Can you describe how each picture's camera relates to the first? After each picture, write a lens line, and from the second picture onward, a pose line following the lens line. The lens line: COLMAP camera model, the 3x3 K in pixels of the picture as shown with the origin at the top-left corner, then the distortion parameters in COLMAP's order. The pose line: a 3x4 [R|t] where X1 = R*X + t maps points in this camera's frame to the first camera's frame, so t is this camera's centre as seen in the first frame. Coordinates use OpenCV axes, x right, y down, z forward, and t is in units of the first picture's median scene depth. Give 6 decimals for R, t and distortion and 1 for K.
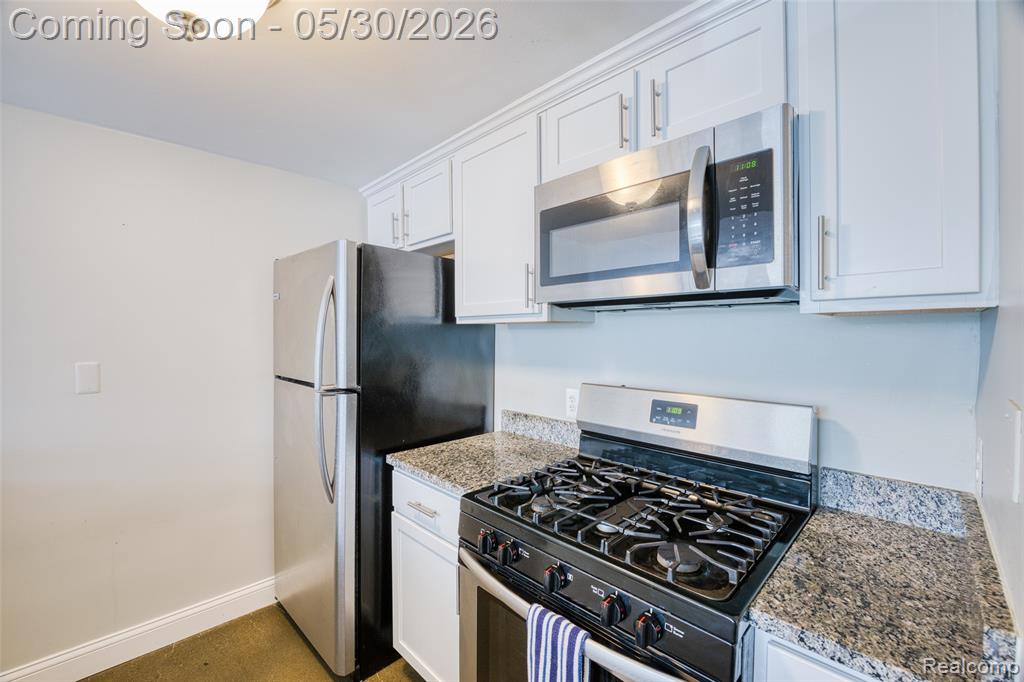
lens RADIAL K [[415.8, 0, 521.5], [0, 415.8, 338.8], [0, 0, 1]] dist [-0.026090, 0.001658]
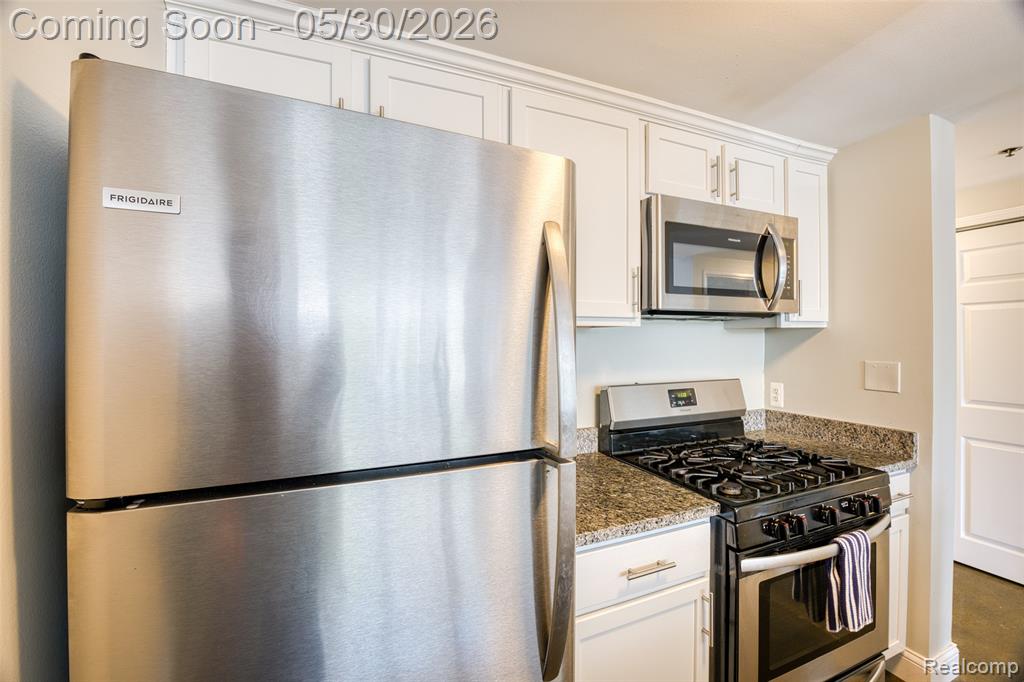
lens RADIAL K [[415.8, 0, 511.3], [0, 415.8, 339.7], [0, 0, 1]] dist [-0.026090, 0.001658]
pose [[0.390832, -0.008566, 0.920422, -0.956537], [0.011102, 0.999928, 0.004592, -0.017501], [-0.920395, 0.008424, 0.390899, 0.863553]]
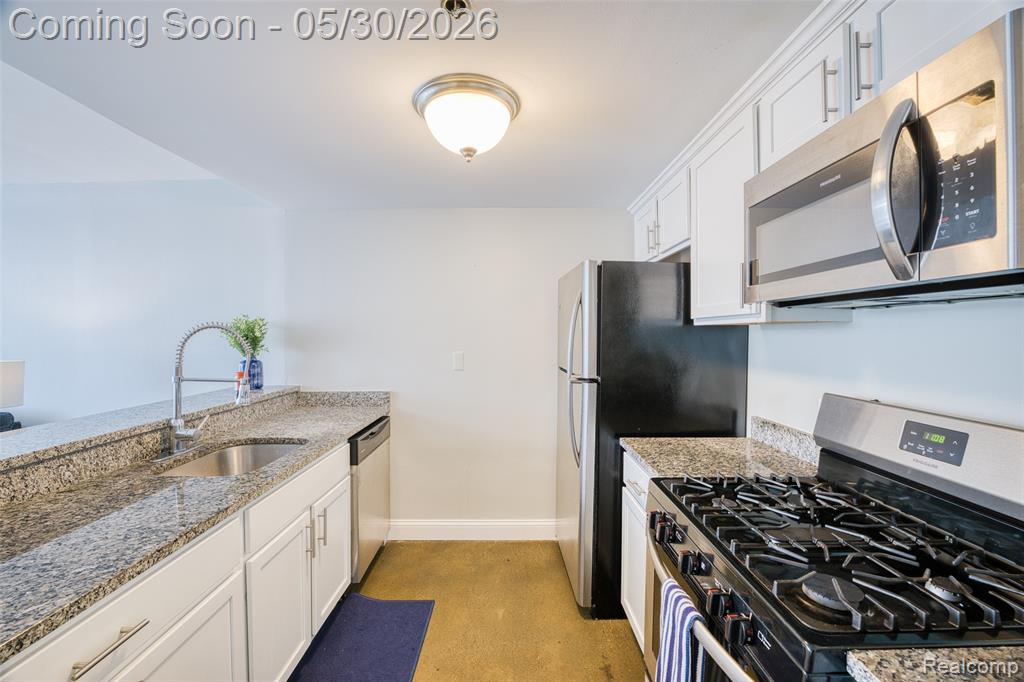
lens RADIAL K [[415.8, 0, 511.1], [0, 415.8, 338.6], [0, 0, 1]] dist [-0.026090, 0.001658]
pose [[0.704882, 0.007062, -0.709289, 0.304448], [-0.007273, 0.999970, 0.002728, -0.003037], [0.709287, 0.003236, 0.704912, -0.056256]]
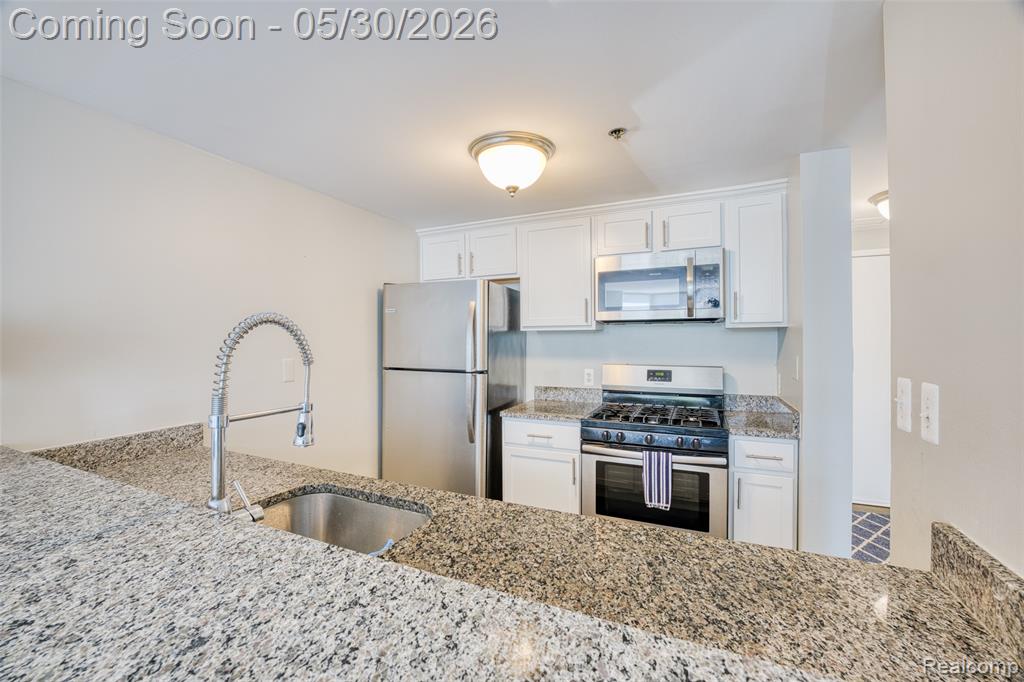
lens RADIAL K [[415.8, 0, 512.4], [0, 415.8, 339.8], [0, 0, 1]] dist [-0.026090, 0.001658]
pose [[0.938113, -0.006349, 0.346270, -0.885376], [0.009189, 0.999936, -0.006561, 0.010429], [-0.346207, 0.009337, 0.938112, -0.575530]]
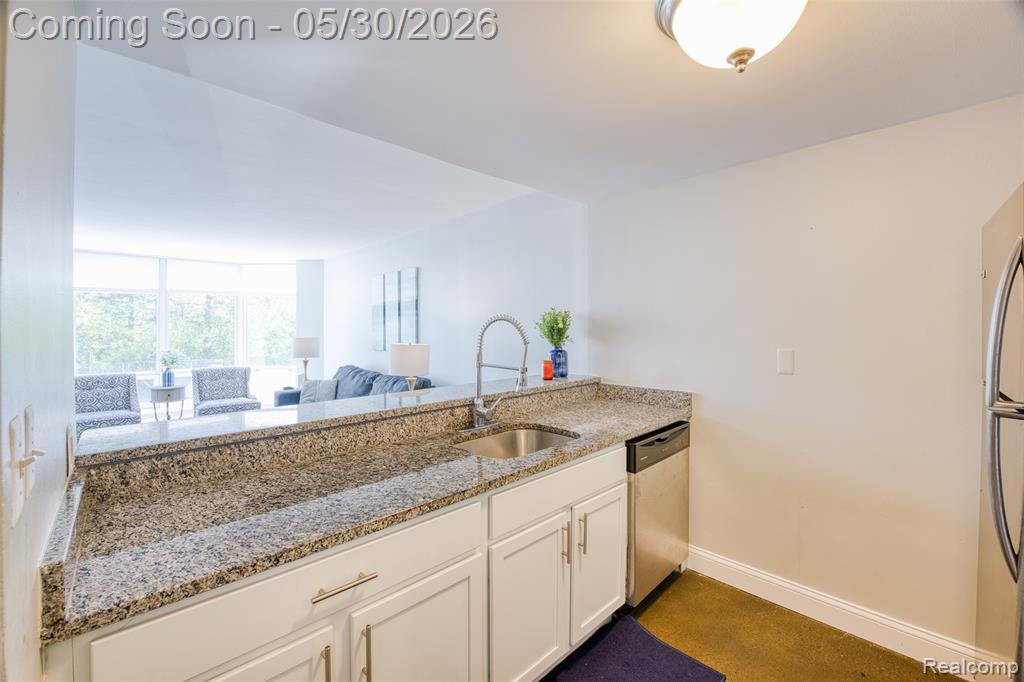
lens RADIAL K [[415.8, 0, 505.1], [0, 415.8, 323.9], [0, 0, 1]] dist [-0.026090, 0.001658]
pose [[-0.037718, -0.006722, -0.999266, 0.206598], [-0.005950, 0.999961, -0.006502, -0.004155], [0.999271, 0.005701, -0.037757, 0.206297]]
